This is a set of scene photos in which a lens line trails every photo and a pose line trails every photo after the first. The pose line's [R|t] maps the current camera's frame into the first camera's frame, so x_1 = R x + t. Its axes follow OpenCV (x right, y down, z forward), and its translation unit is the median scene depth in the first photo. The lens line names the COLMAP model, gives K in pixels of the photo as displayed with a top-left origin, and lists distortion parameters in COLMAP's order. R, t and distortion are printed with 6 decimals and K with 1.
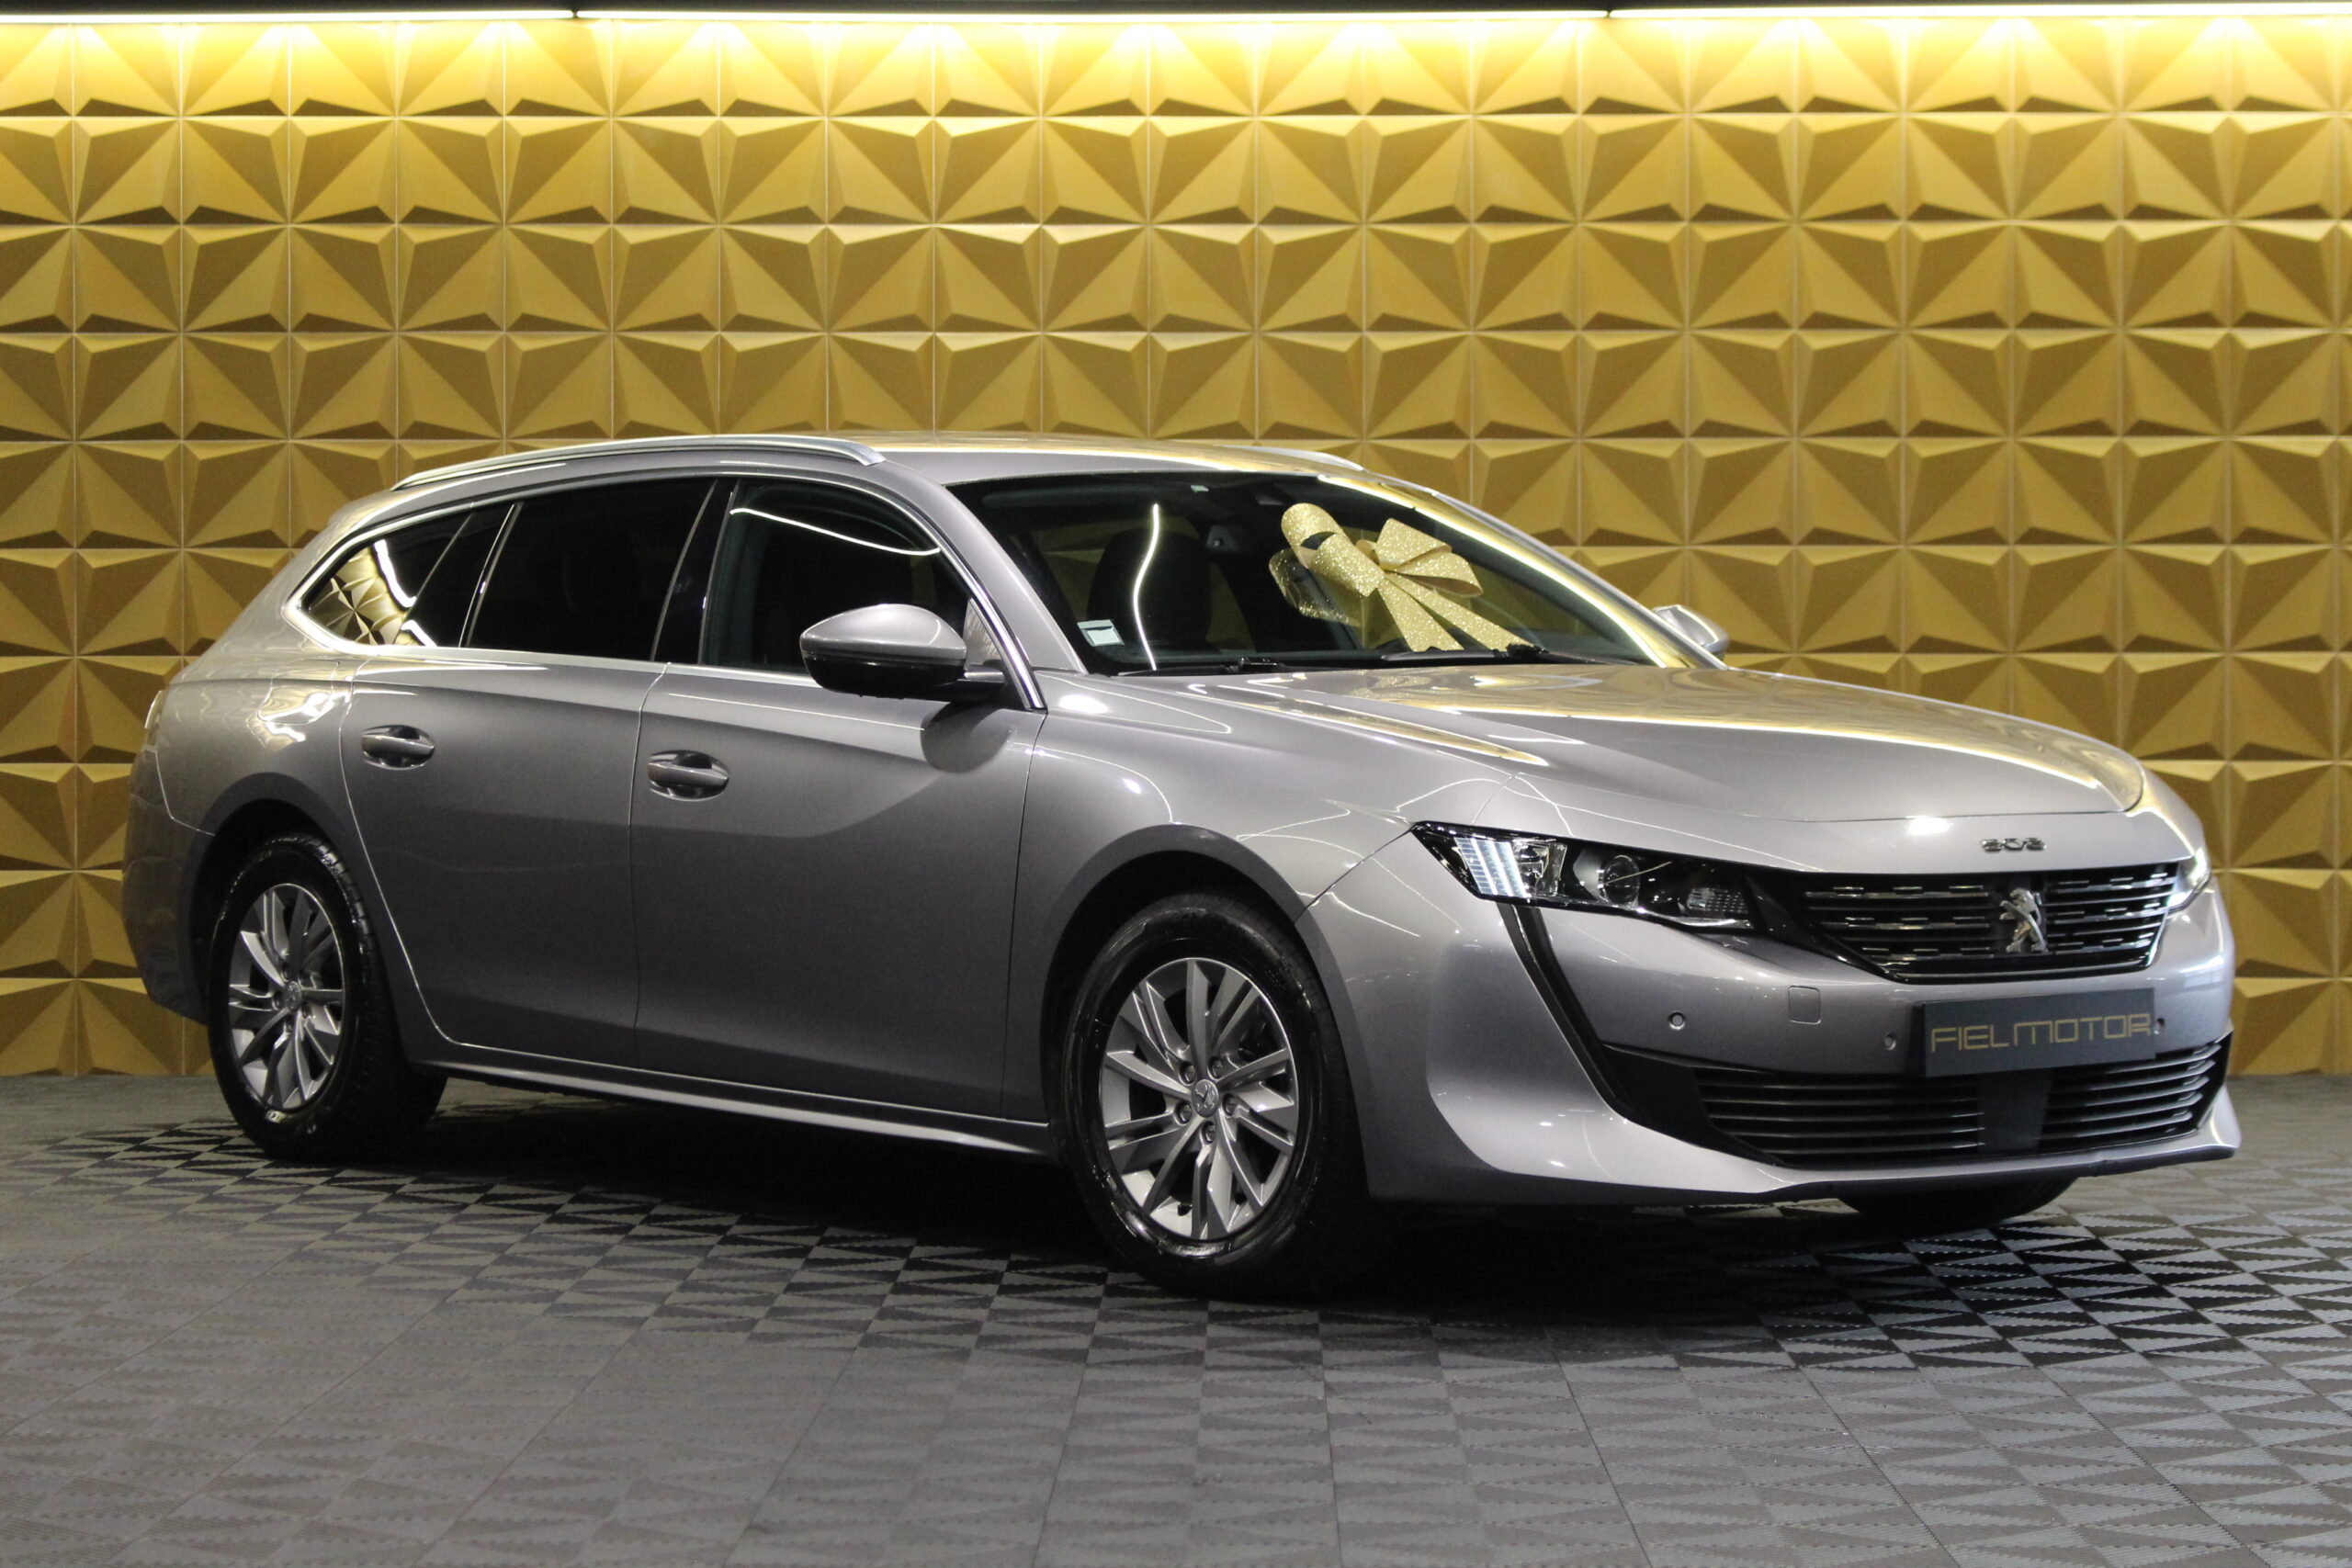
lens RADIAL K [[6007.3, 0, 1178.7], [0, 6007.3, 715.8], [0, 0, 1]] dist [0.038243, 0.307687]
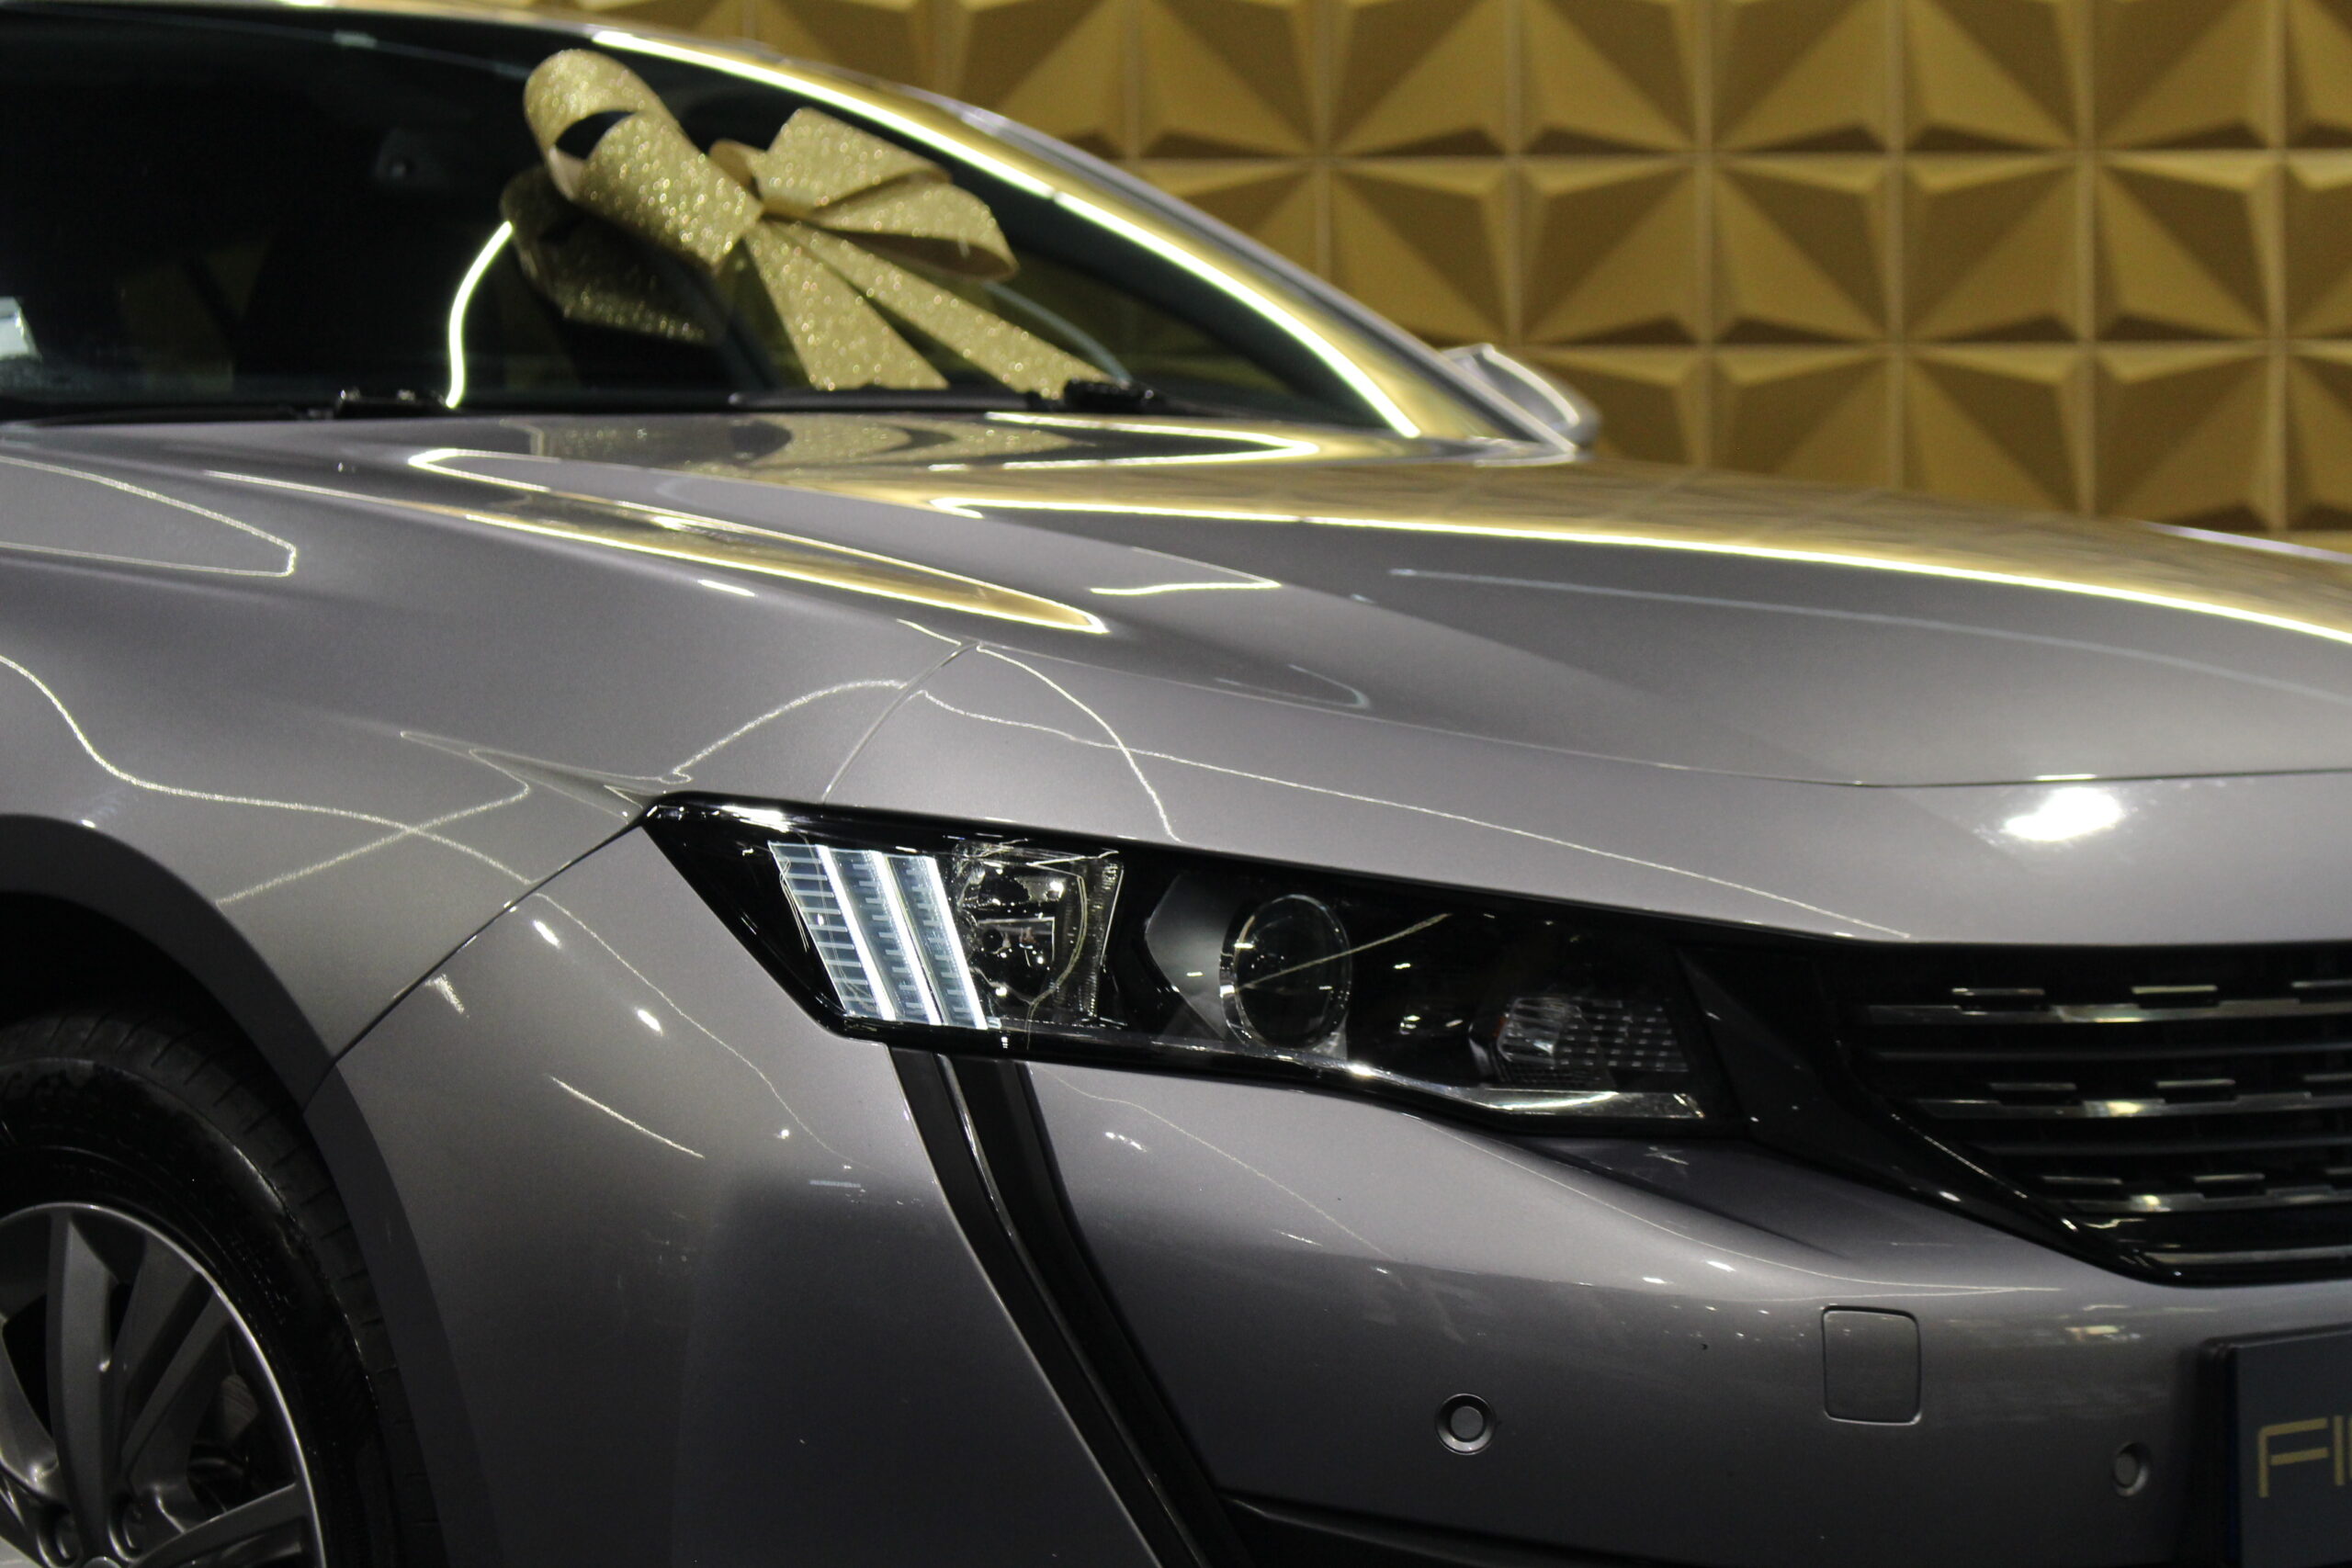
lens RADIAL K [[5974.0, 0, 1202.7], [0, 5974.0, 793.5], [0, 0, 1]] dist [0.020076, 0.431973]
pose [[0.999545, -0.006570, 0.029424, 0.058783], [0.006435, 0.999968, 0.004678, 0.016098], [-0.029454, -0.004486, 0.999556, 0.672349]]
